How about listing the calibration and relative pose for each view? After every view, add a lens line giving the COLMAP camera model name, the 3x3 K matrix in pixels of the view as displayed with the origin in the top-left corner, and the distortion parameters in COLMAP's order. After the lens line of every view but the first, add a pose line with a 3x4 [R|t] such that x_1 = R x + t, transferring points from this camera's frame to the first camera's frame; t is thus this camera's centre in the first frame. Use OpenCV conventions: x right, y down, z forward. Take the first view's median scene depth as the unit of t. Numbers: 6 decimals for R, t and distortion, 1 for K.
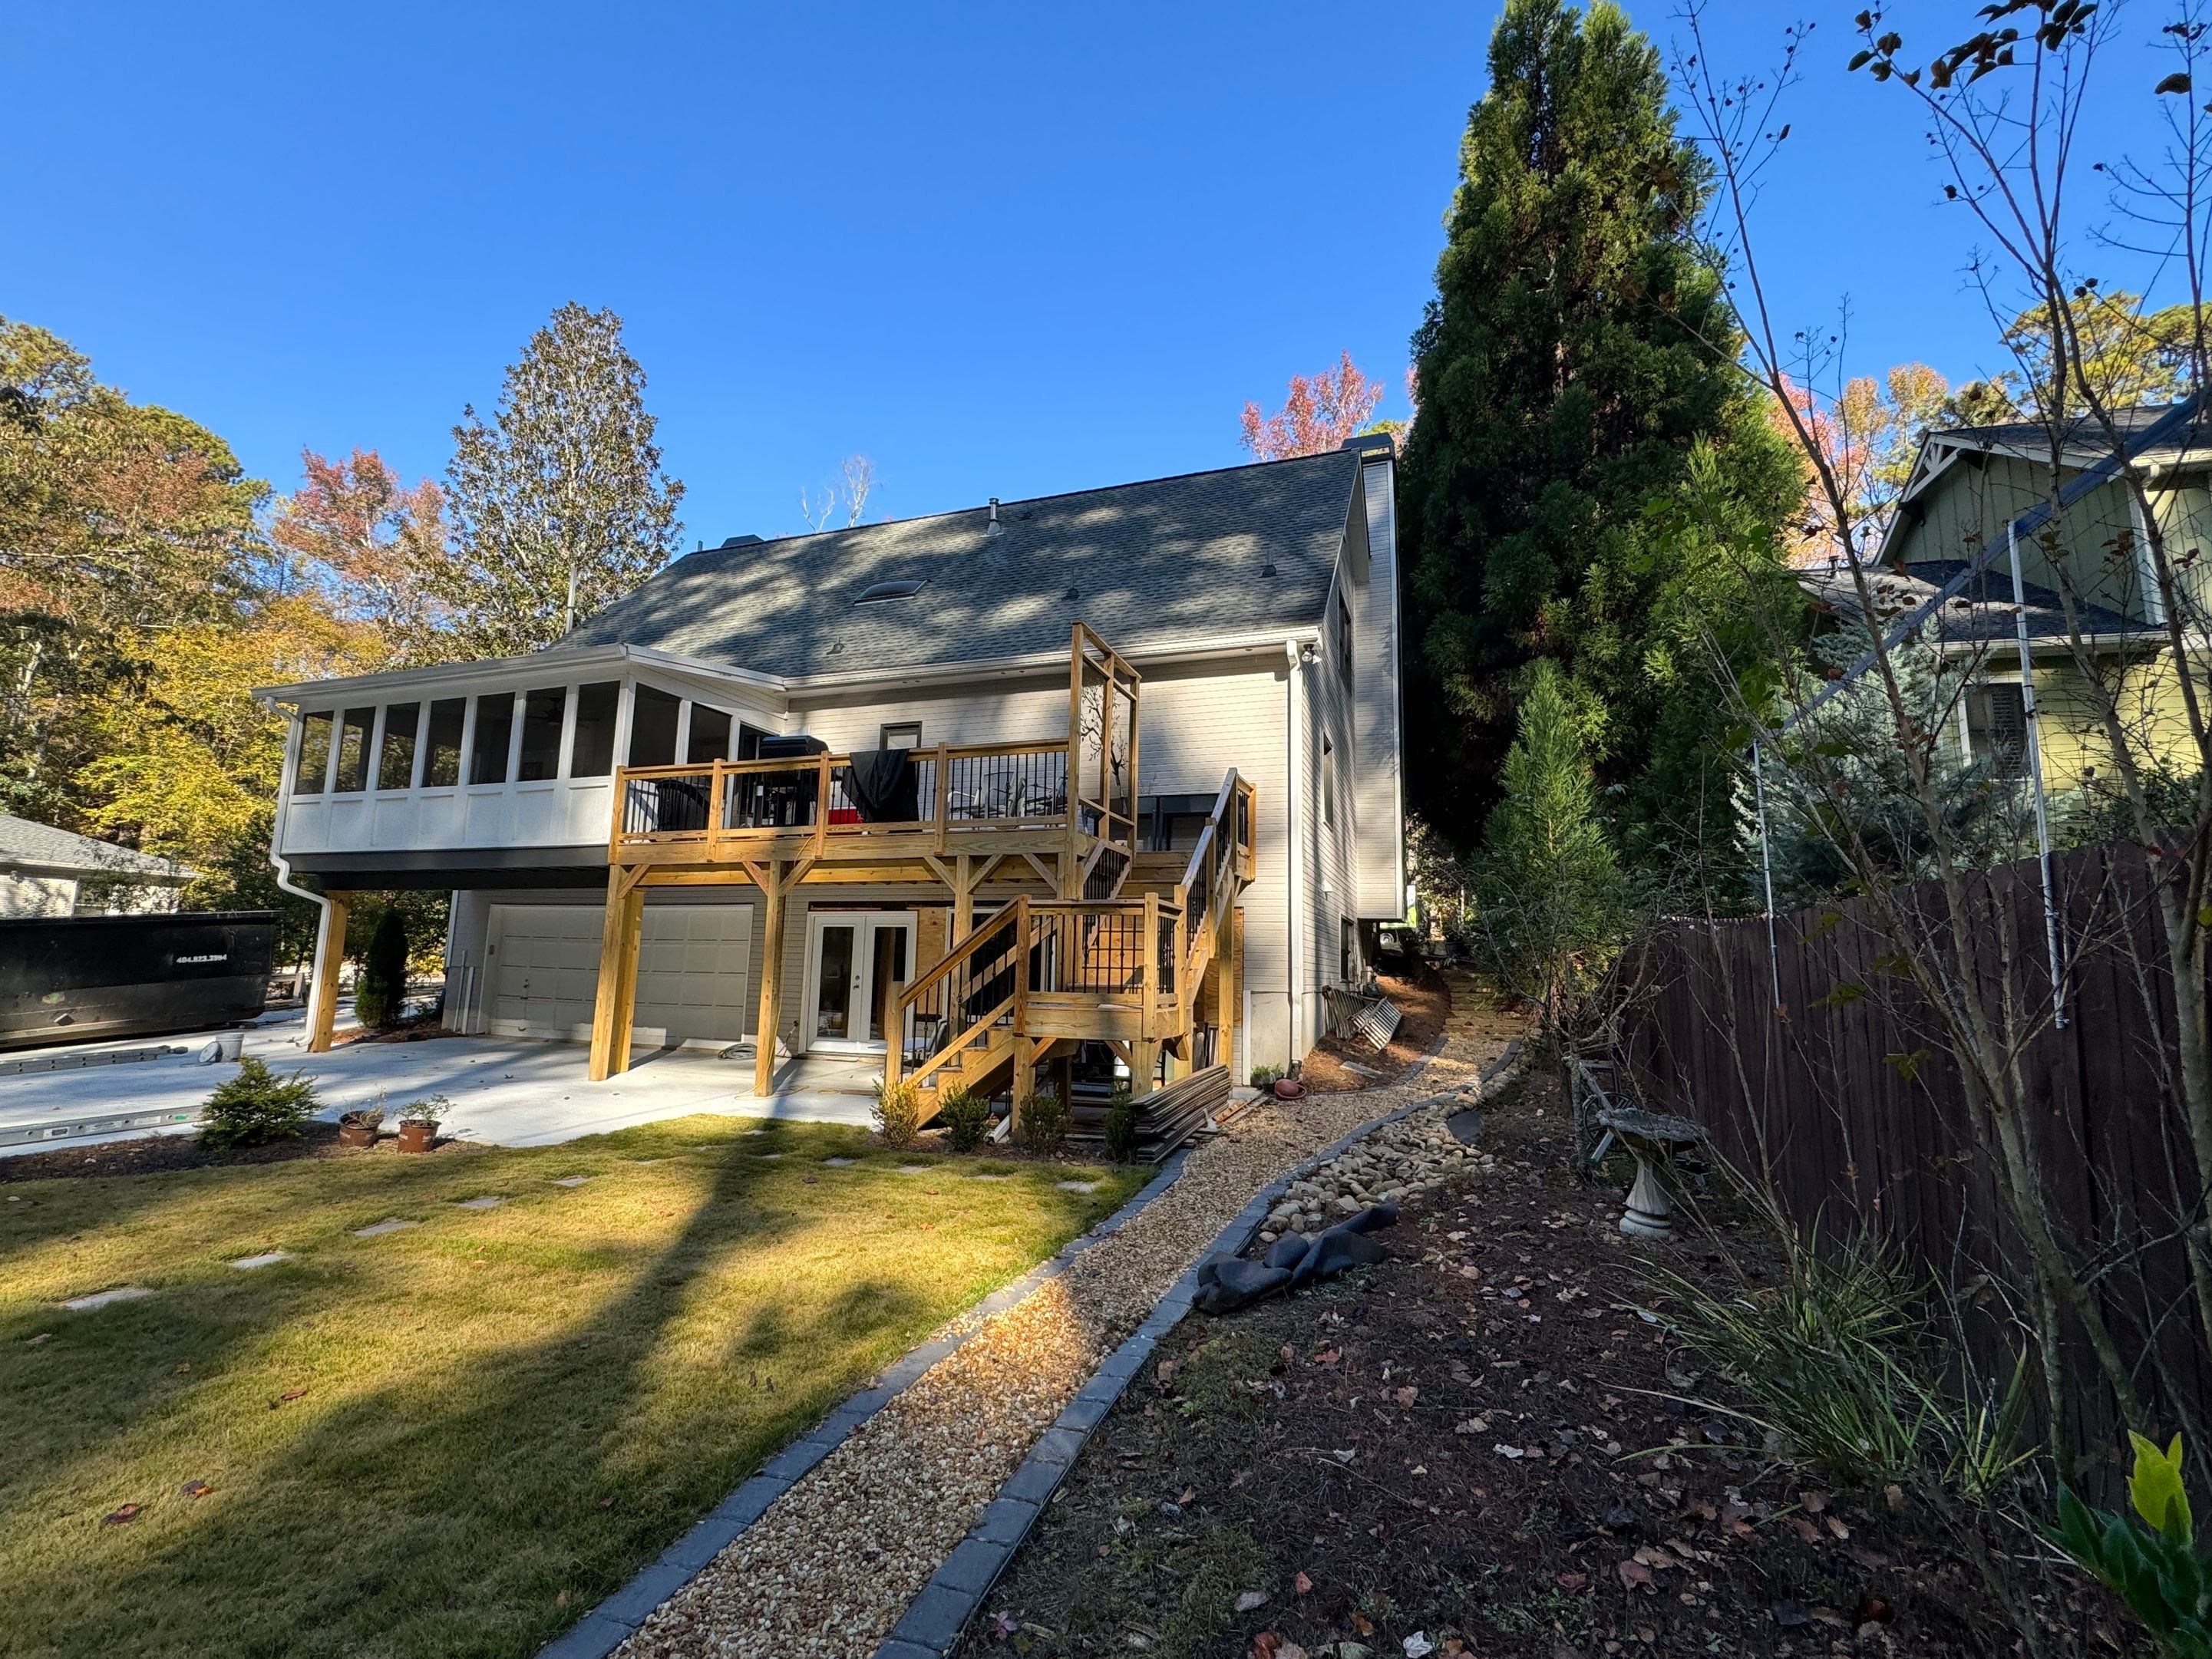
lens RADIAL K [[990.0, 0, 1102.9], [0, 990.0, 826.3], [0, 0, 1]] dist [-0.001800, -0.000221]
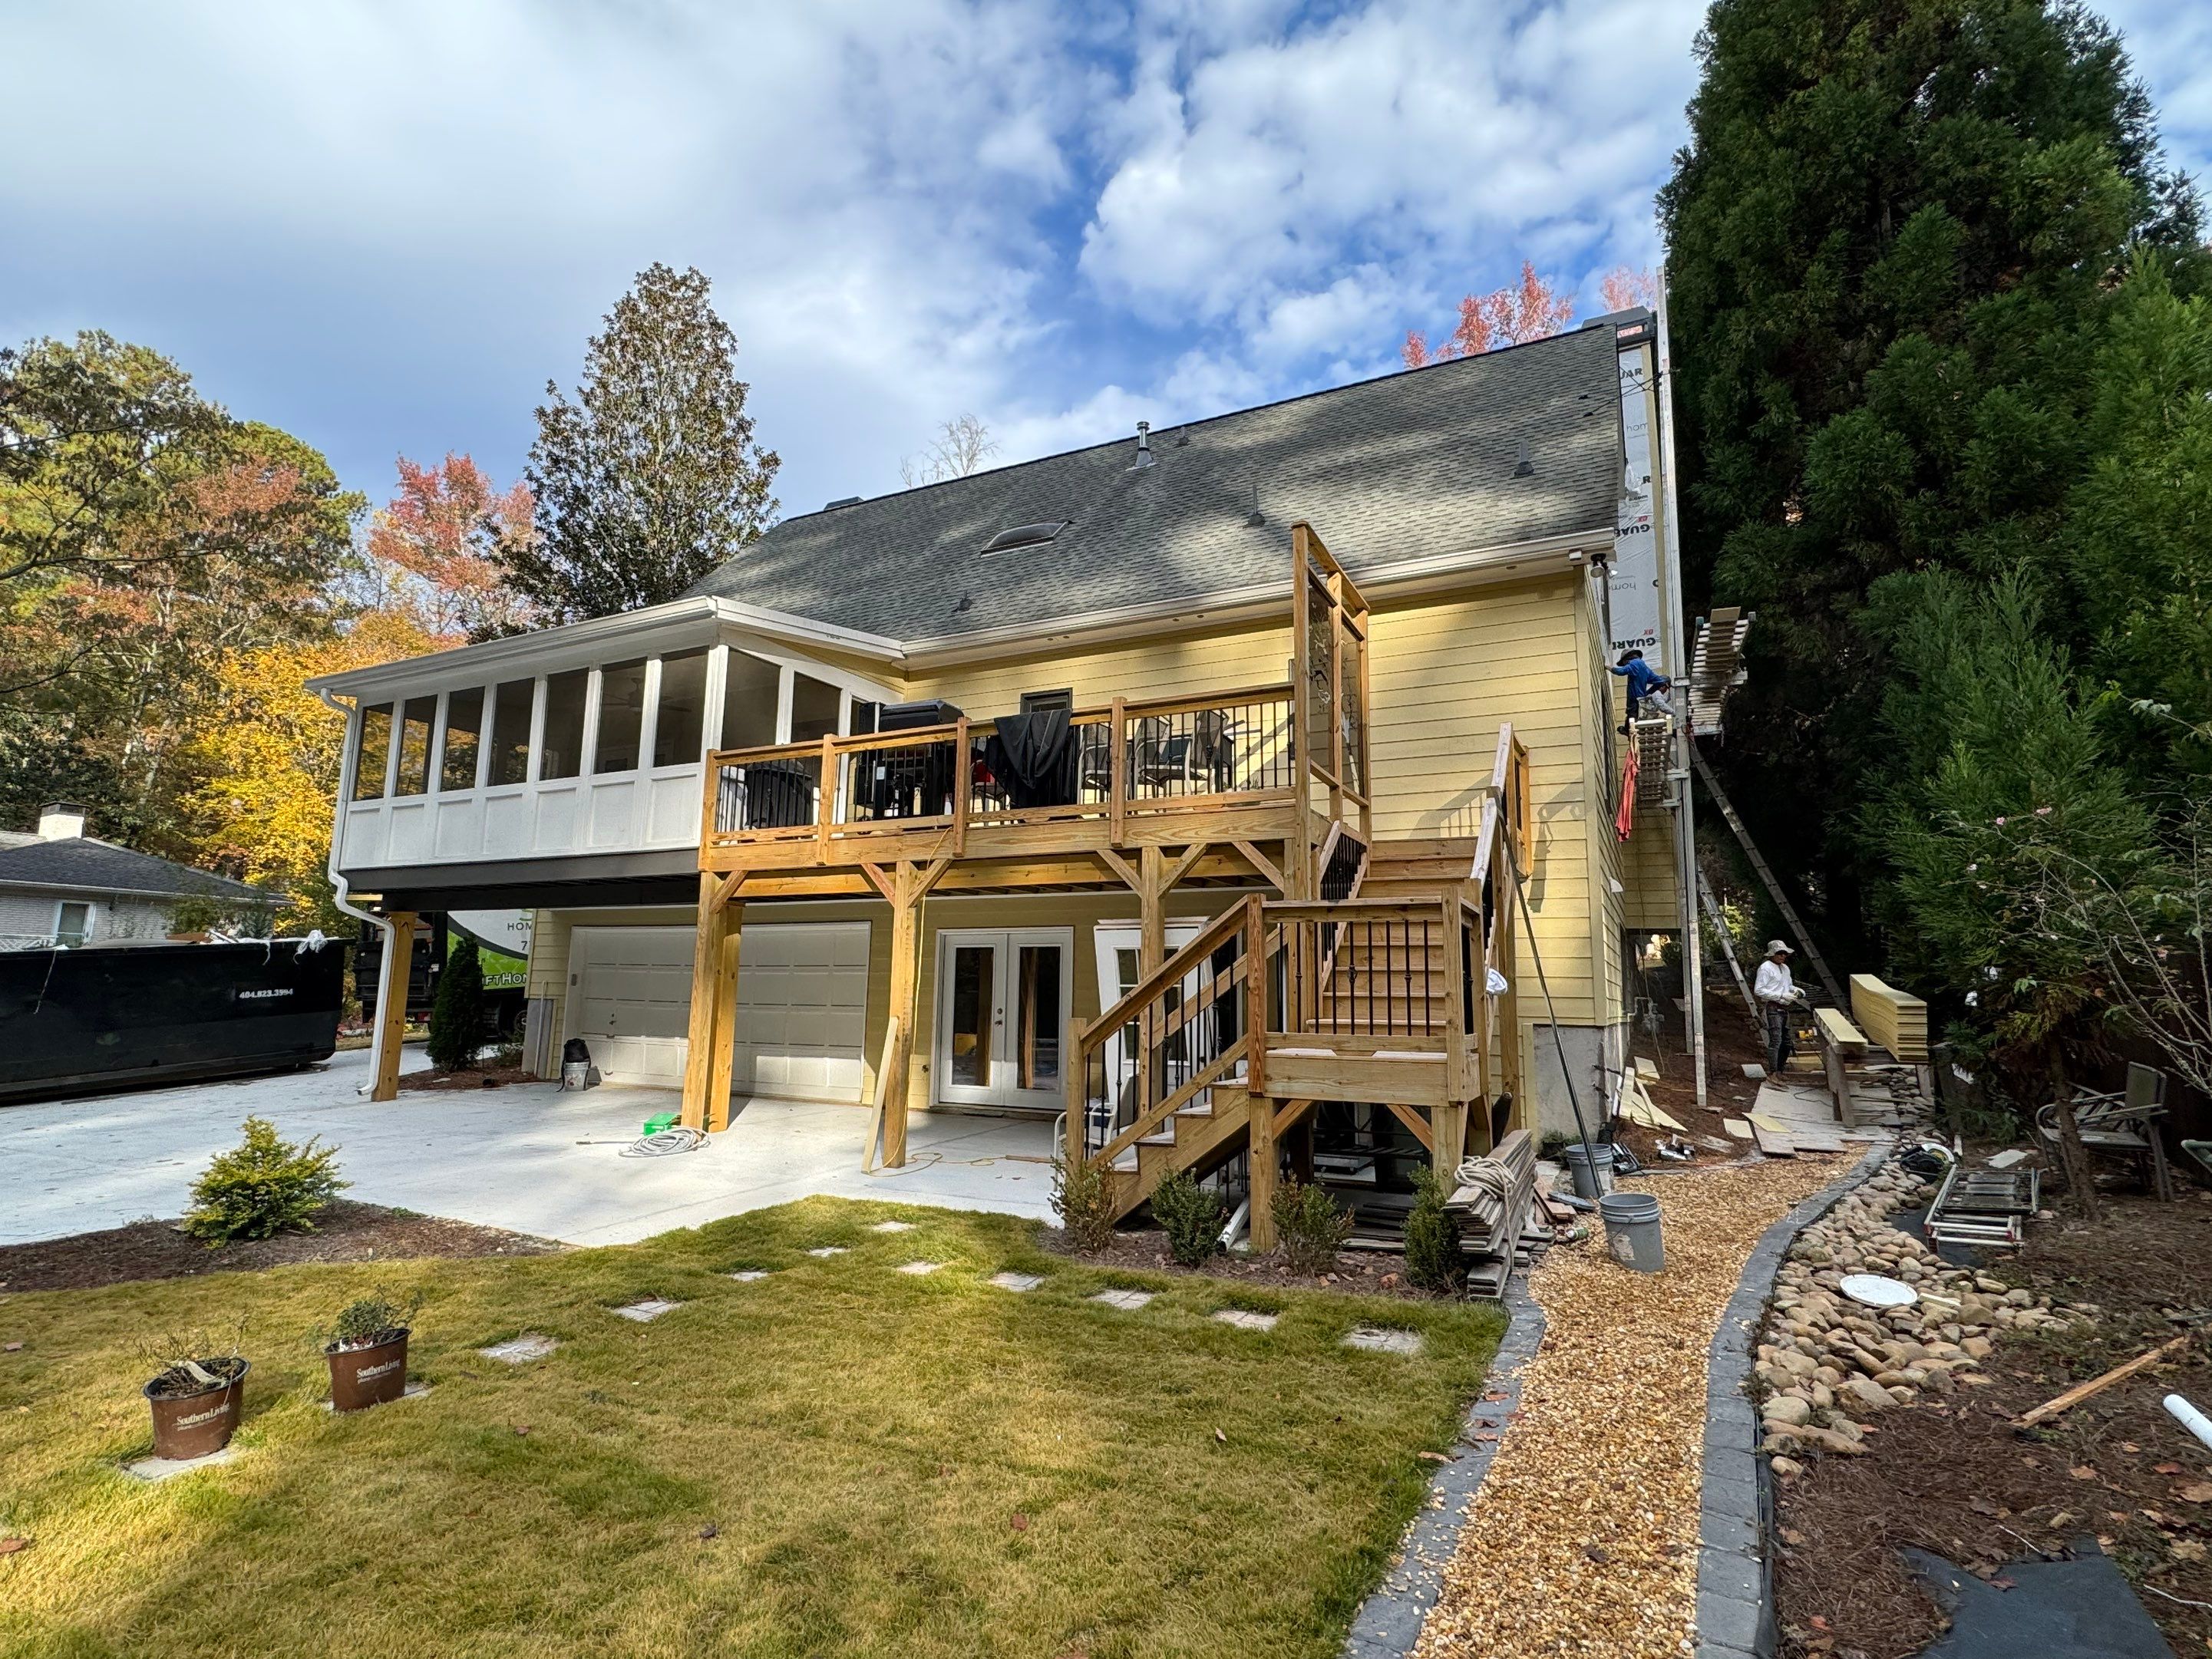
lens RADIAL K [[1100.5, 0, 1106.0], [0, 1100.5, 829.5], [0, 0, 1]] dist [-0.005450, -0.000643]
pose [[0.992956, -0.023518, -0.116126, -0.056506], [0.022572, 0.999701, -0.009454, 0.016905], [0.116313, 0.006767, 0.993190, 0.127484]]
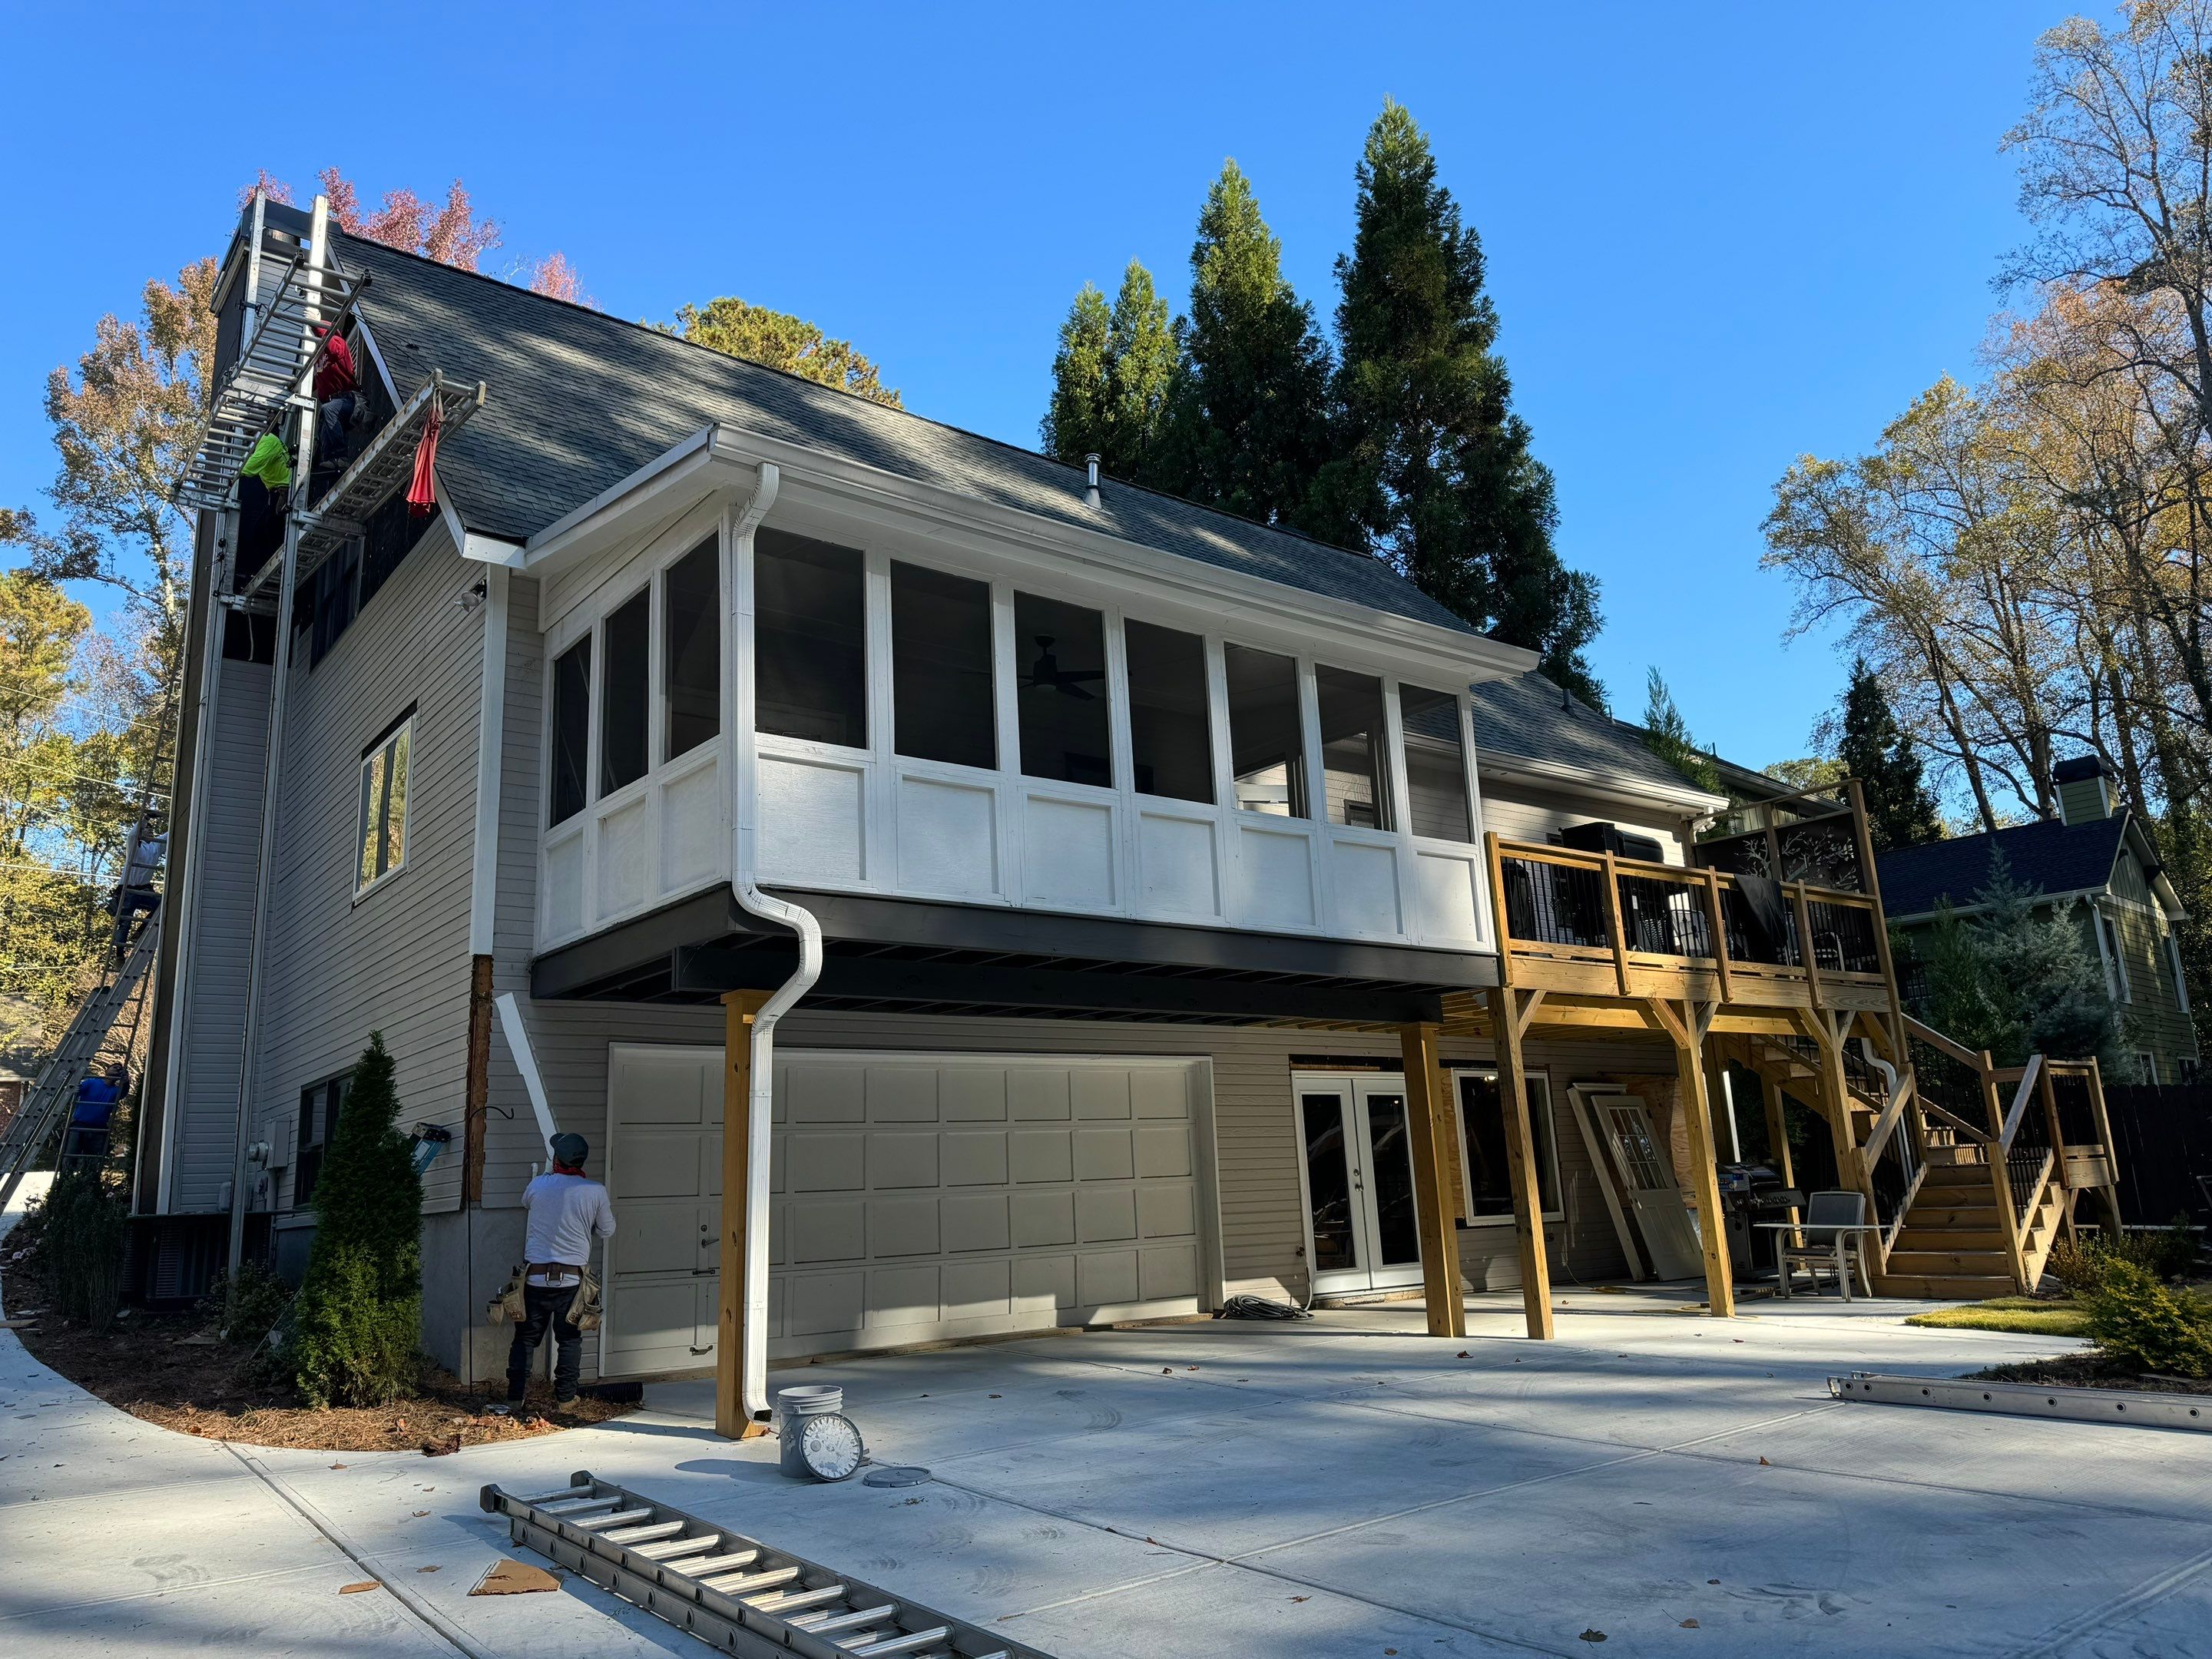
lens RADIAL K [[1573.6, 0, 1101.1], [0, 1573.6, 837.8], [0, 0, 1]] dist [0.103639, -0.144889]
pose [[0.521545, 0.144738, 0.840858, -1.262759], [-0.068730, 0.989431, -0.127683, 0.077209], [-0.850451, 0.008800, 0.525980, 0.577498]]
